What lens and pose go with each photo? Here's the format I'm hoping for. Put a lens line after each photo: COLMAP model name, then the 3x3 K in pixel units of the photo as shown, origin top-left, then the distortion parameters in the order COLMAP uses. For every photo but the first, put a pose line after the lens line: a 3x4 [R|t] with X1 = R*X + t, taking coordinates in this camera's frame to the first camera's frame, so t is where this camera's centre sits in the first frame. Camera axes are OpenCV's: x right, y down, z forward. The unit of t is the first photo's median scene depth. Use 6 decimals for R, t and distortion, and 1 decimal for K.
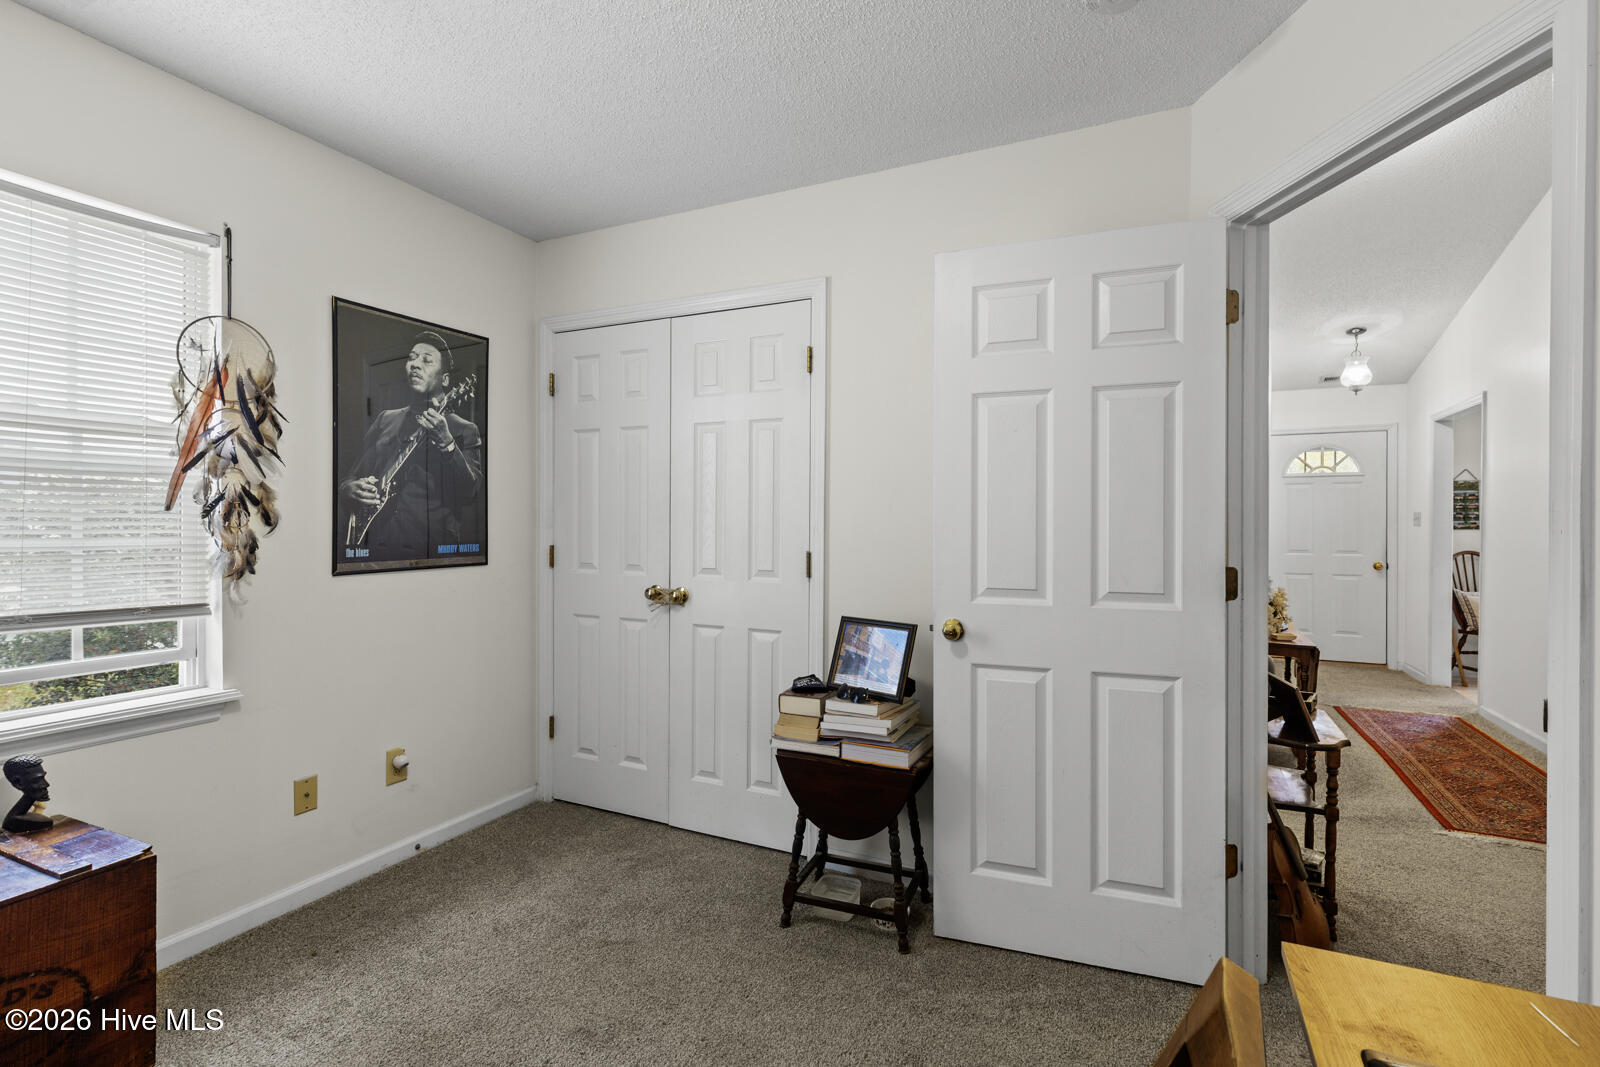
lens RADIAL K [[732.7, 0, 807.2], [0, 732.7, 520.9], [0, 0, 1]] dist [0.007717, -0.001467]
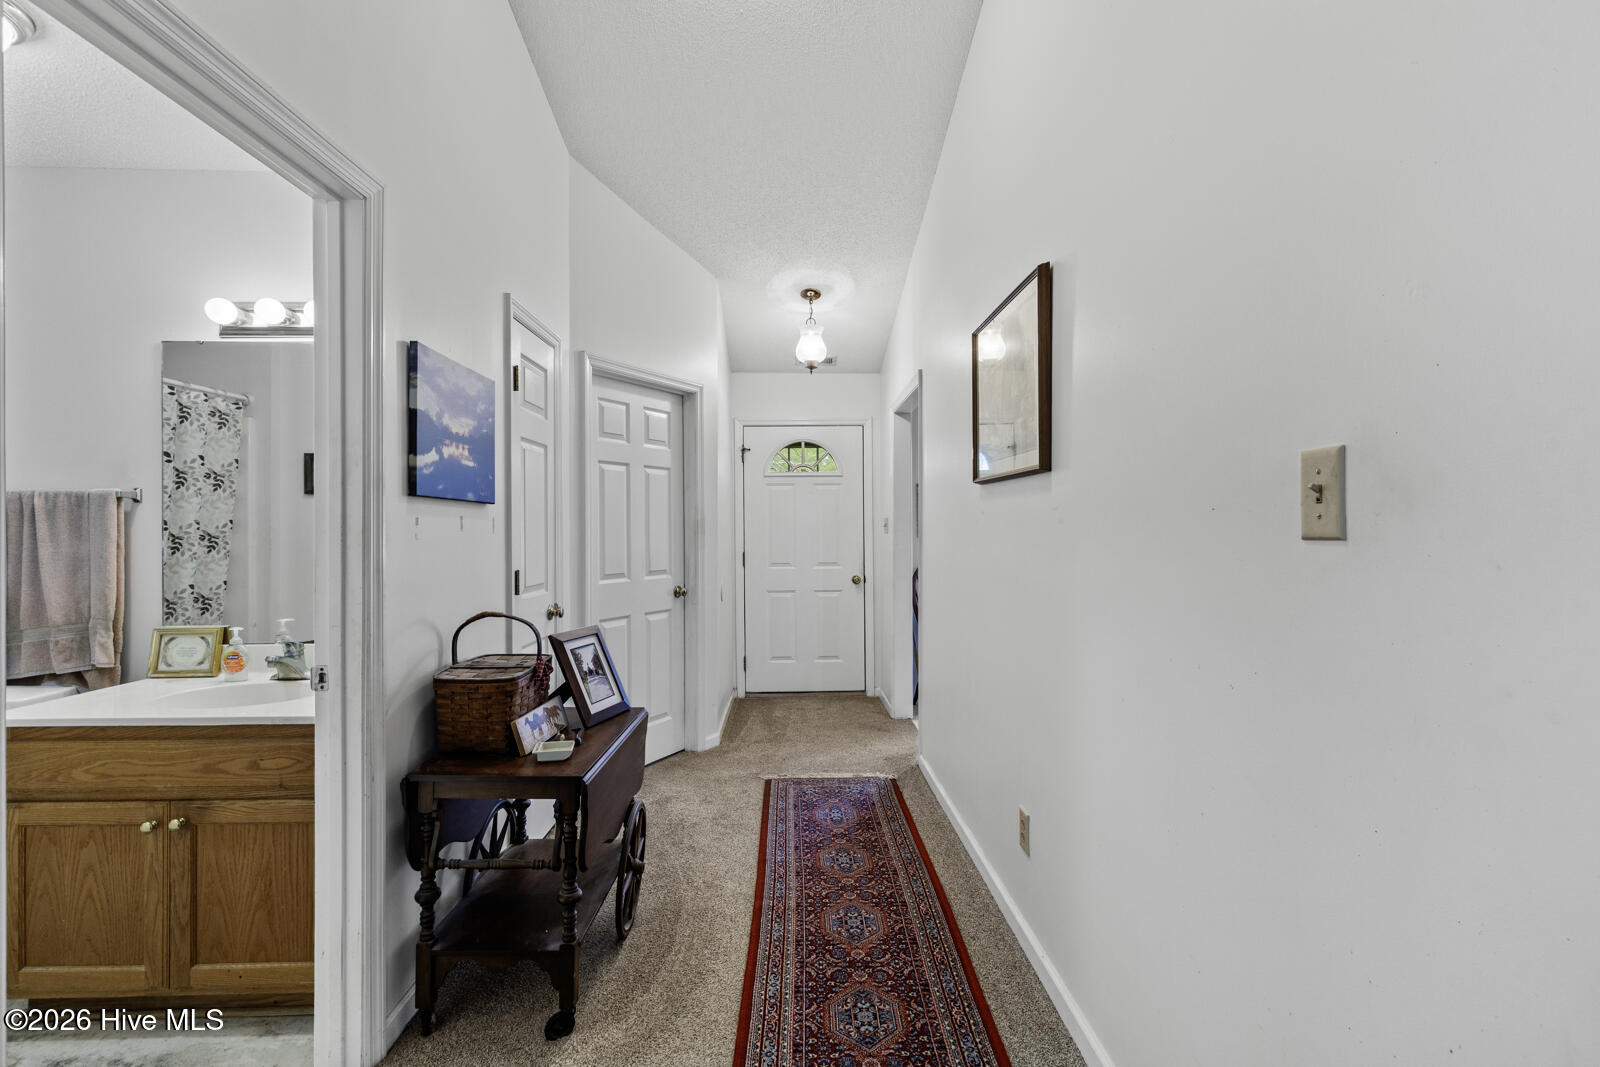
lens RADIAL K [[732.7, 0, 797.0], [0, 732.7, 529.5], [0, 0, 1]] dist [0.007717, -0.001467]
pose [[0.894339, -0.012997, 0.447202, 0.336323], [0.011559, 0.999916, 0.005946, -0.004300], [-0.447241, -0.000148, 0.894413, 0.261176]]
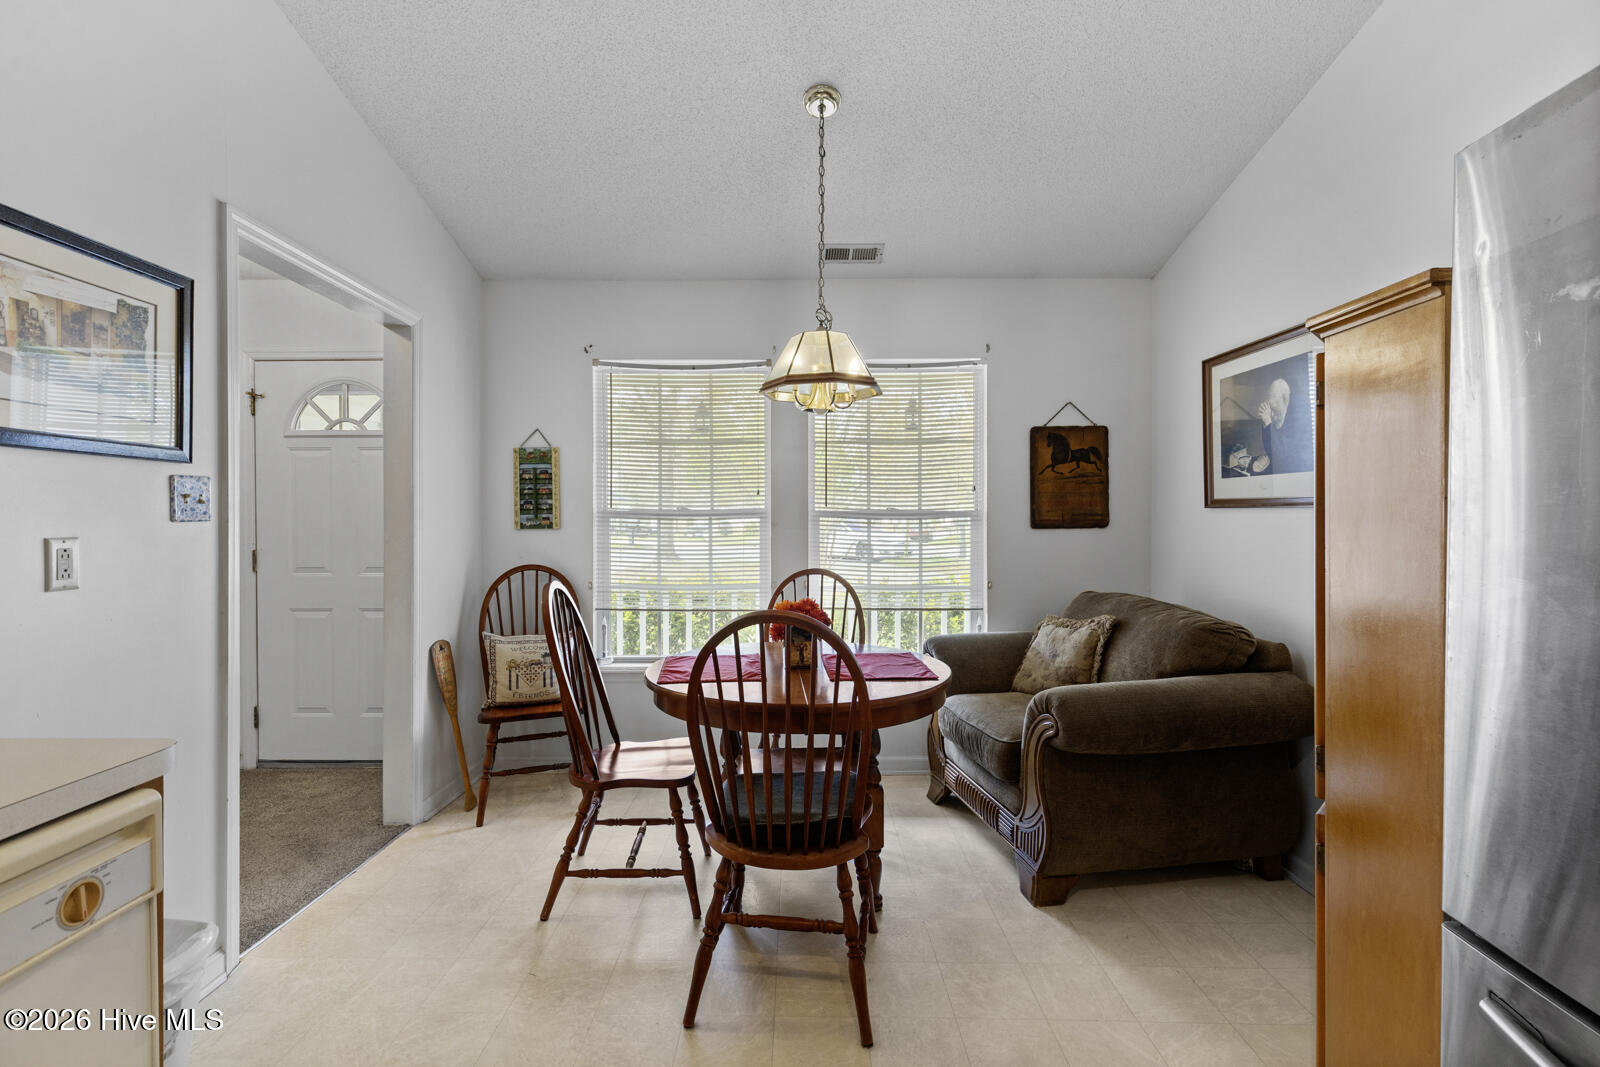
lens RADIAL K [[732.7, 0, 799.1], [0, 732.7, 529.5], [0, 0, 1]] dist [0.007717, -0.001467]
pose [[0.899953, -0.008265, 0.435909, 0.832868], [0.004136, 0.999937, 0.010421, 0.006981], [-0.435968, -0.007576, 0.899930, 0.363628]]
